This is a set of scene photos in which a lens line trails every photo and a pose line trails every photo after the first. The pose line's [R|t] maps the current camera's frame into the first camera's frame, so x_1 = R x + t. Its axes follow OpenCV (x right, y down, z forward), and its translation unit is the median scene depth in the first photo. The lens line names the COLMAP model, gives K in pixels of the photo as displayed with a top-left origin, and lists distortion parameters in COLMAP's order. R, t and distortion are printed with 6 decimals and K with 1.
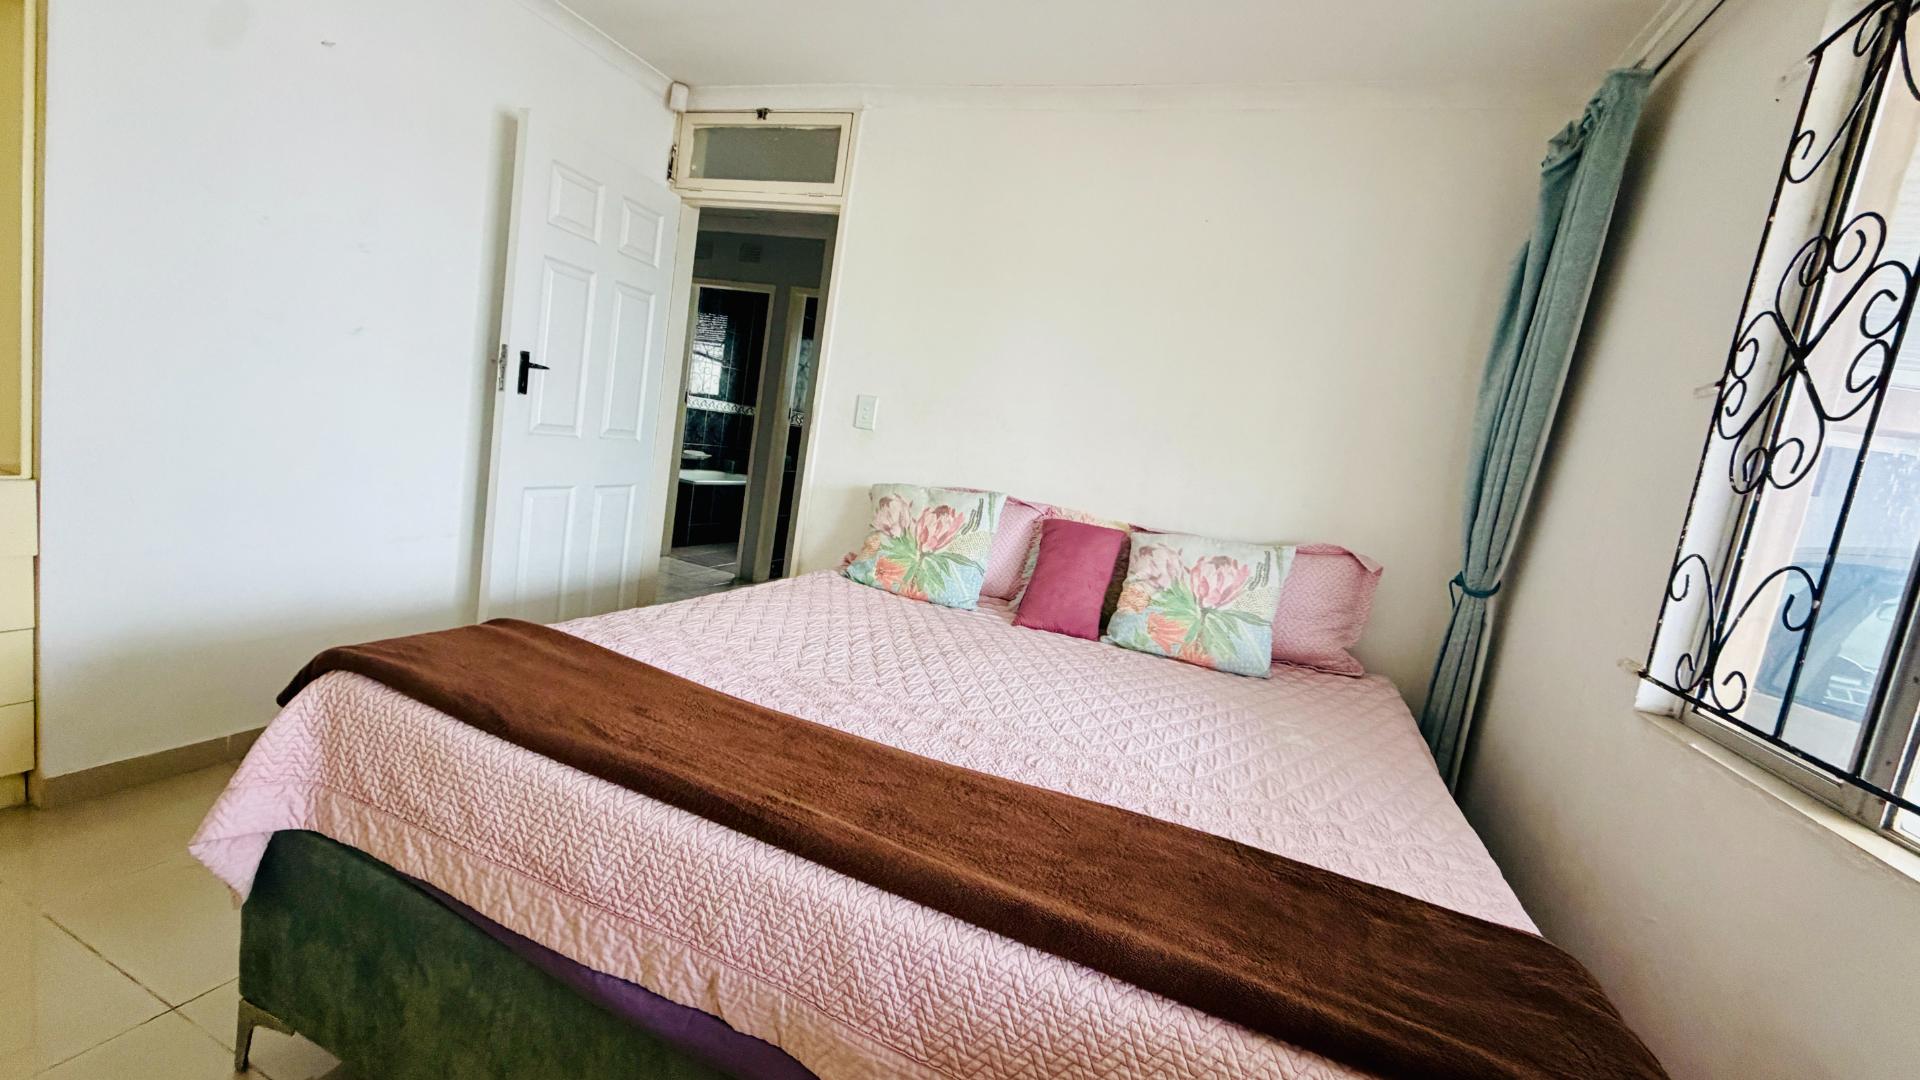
lens RADIAL K [[766.9, 0, 959.5], [0, 766.9, 537.4], [0, 0, 1]] dist [0.000614, 0.000391]
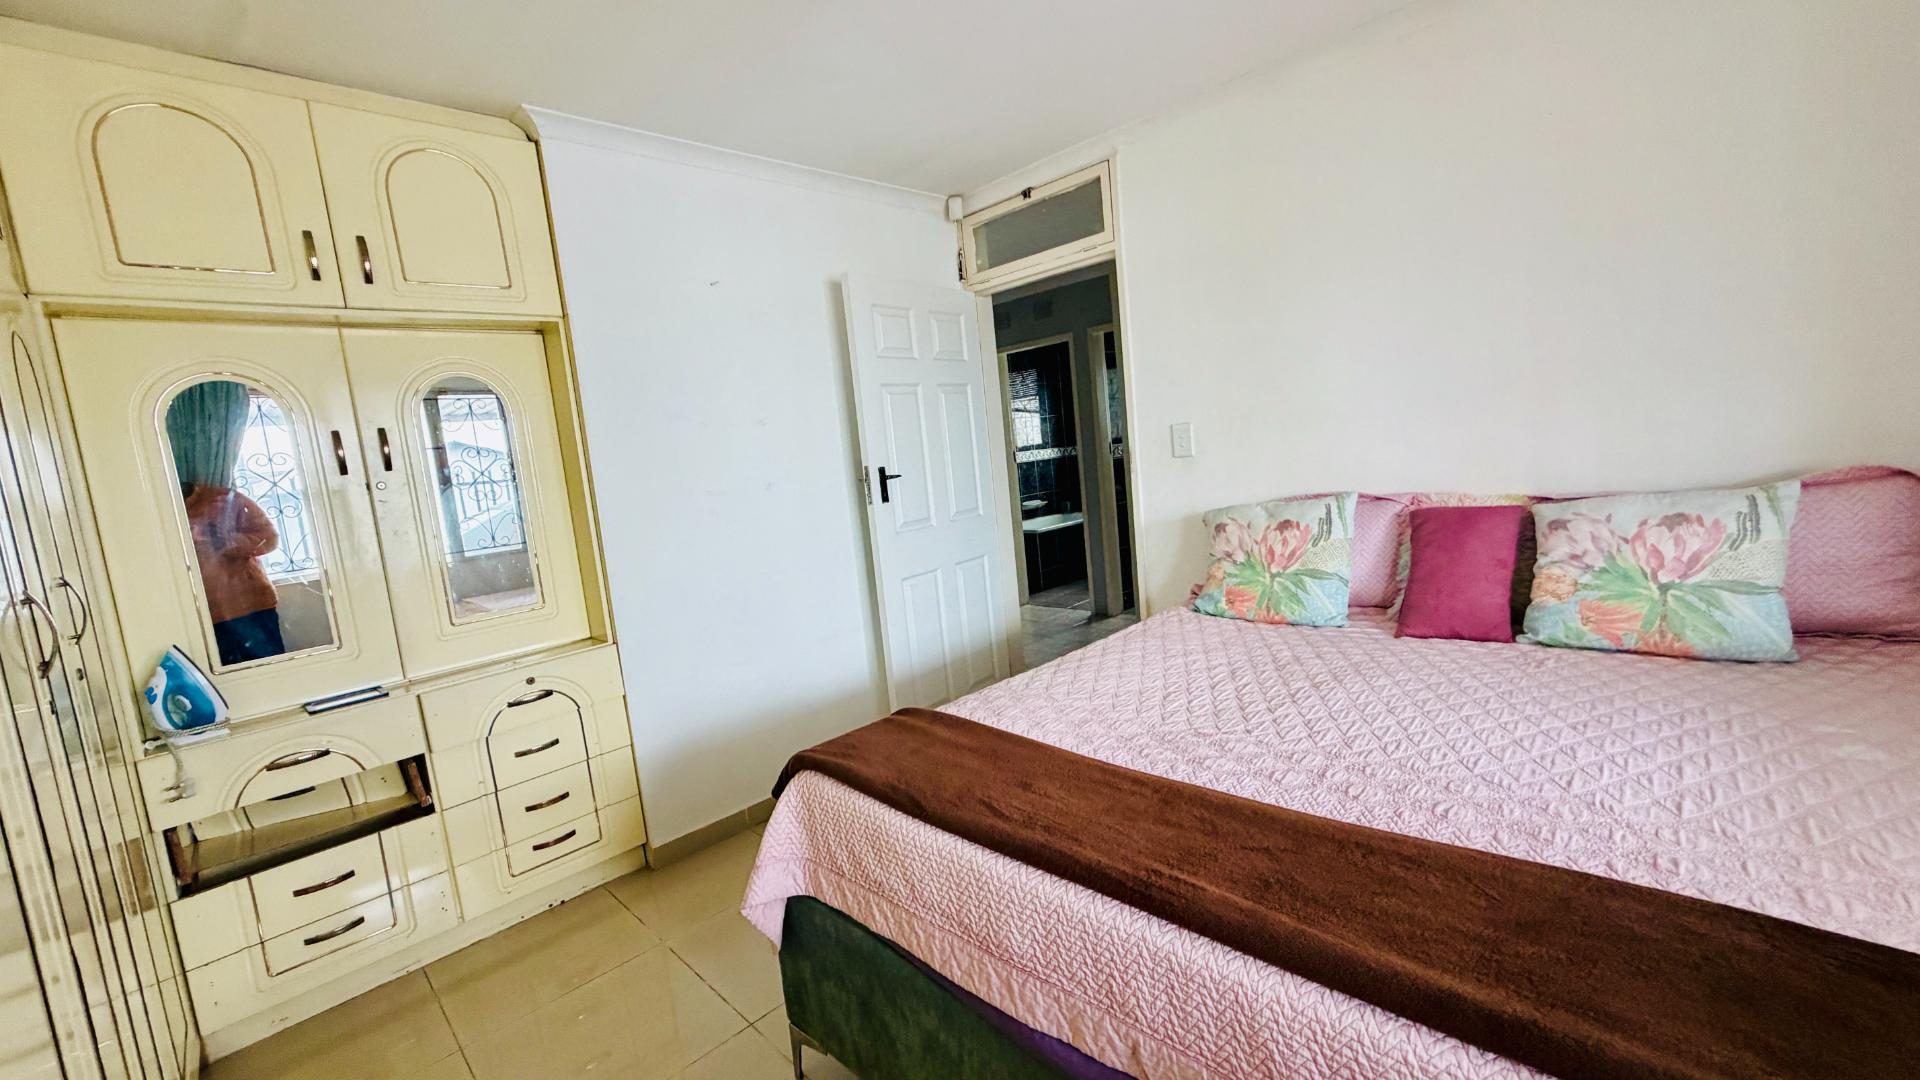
lens RADIAL K [[766.9, 0, 958.3], [0, 766.9, 536.8], [0, 0, 1]] dist [0.000614, 0.000391]
pose [[0.883248, -0.199598, -0.424304, 0.023302], [0.189188, 0.979651, -0.067020, -0.039183], [0.429047, -0.021078, 0.903036, -0.024592]]
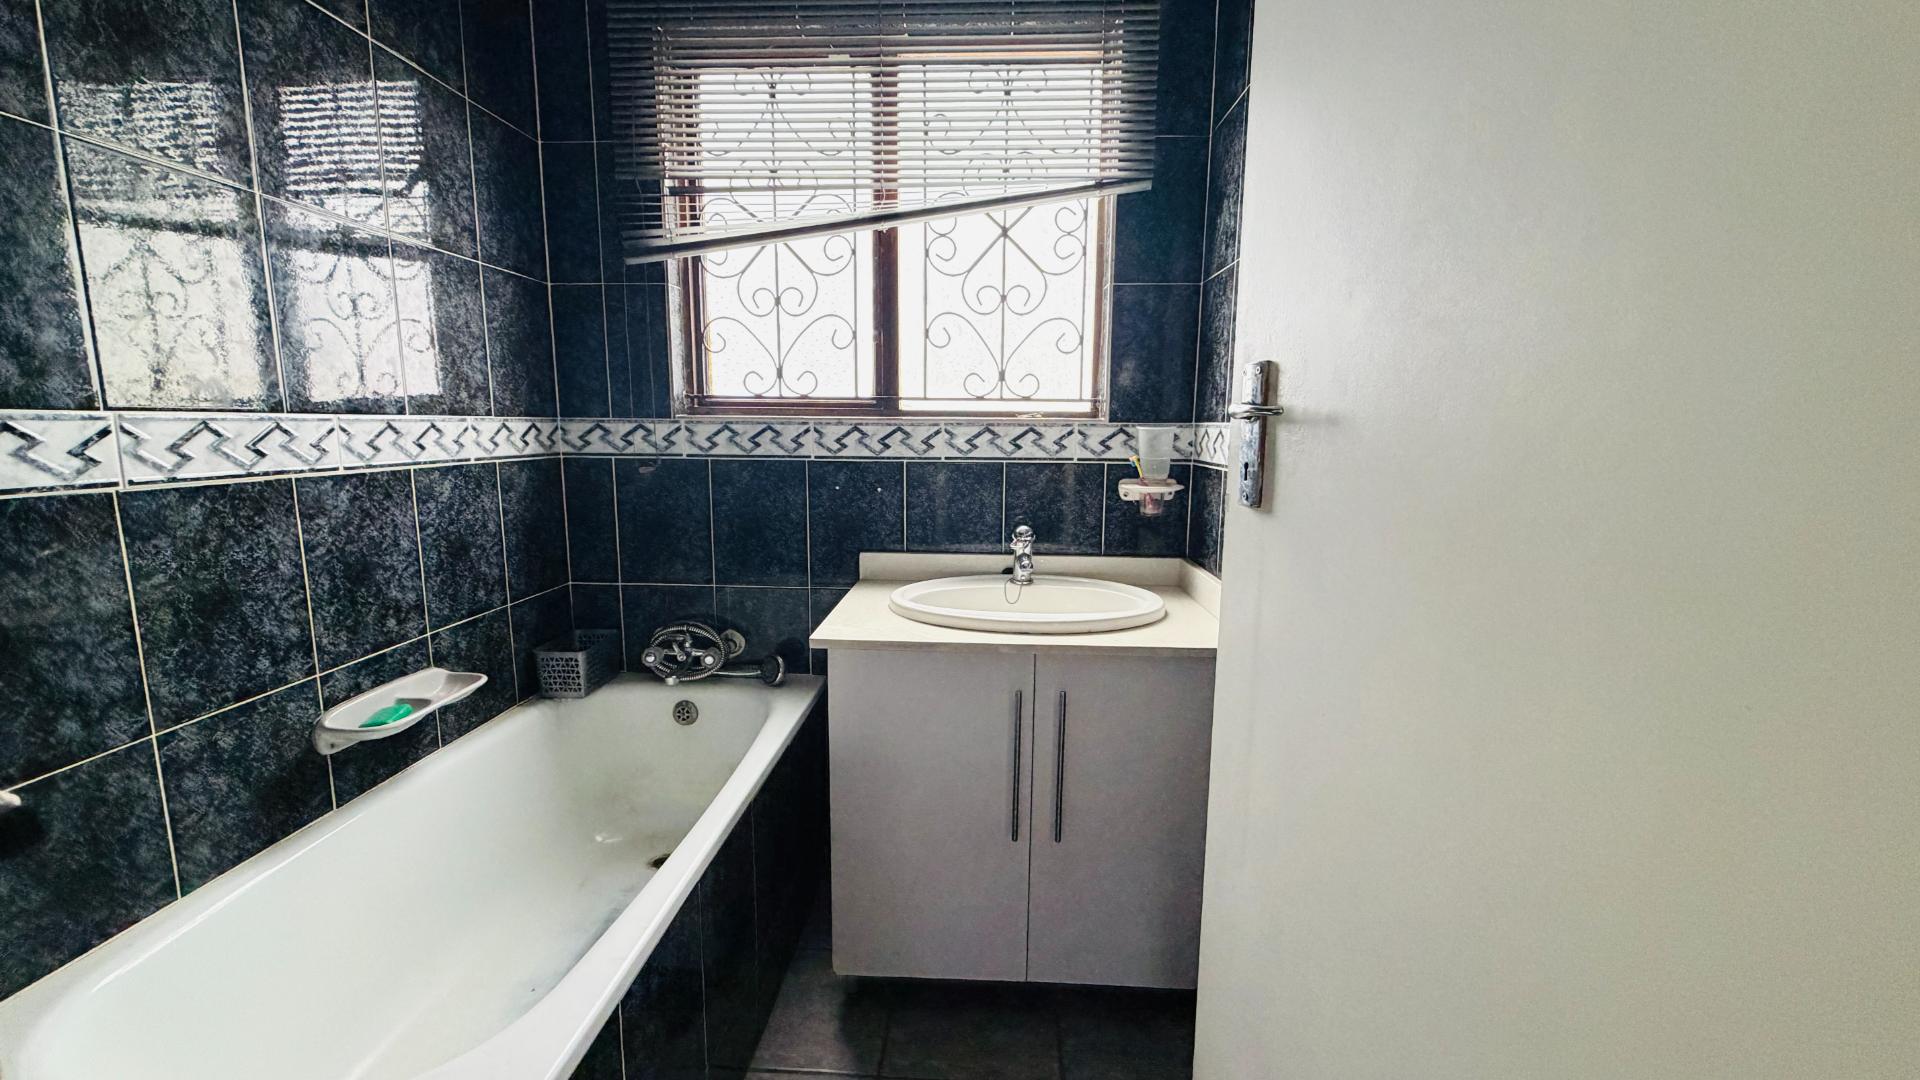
lens RADIAL K [[766.9, 0, 965.0], [0, 766.9, 533.9], [0, 0, 1]] dist [0.000614, 0.000391]
pose [[0.937067, -0.199431, 0.286587, -0.856474], [0.188035, 0.979871, 0.067050, -0.457545], [-0.294190, -0.008942, 0.955705, 2.581935]]
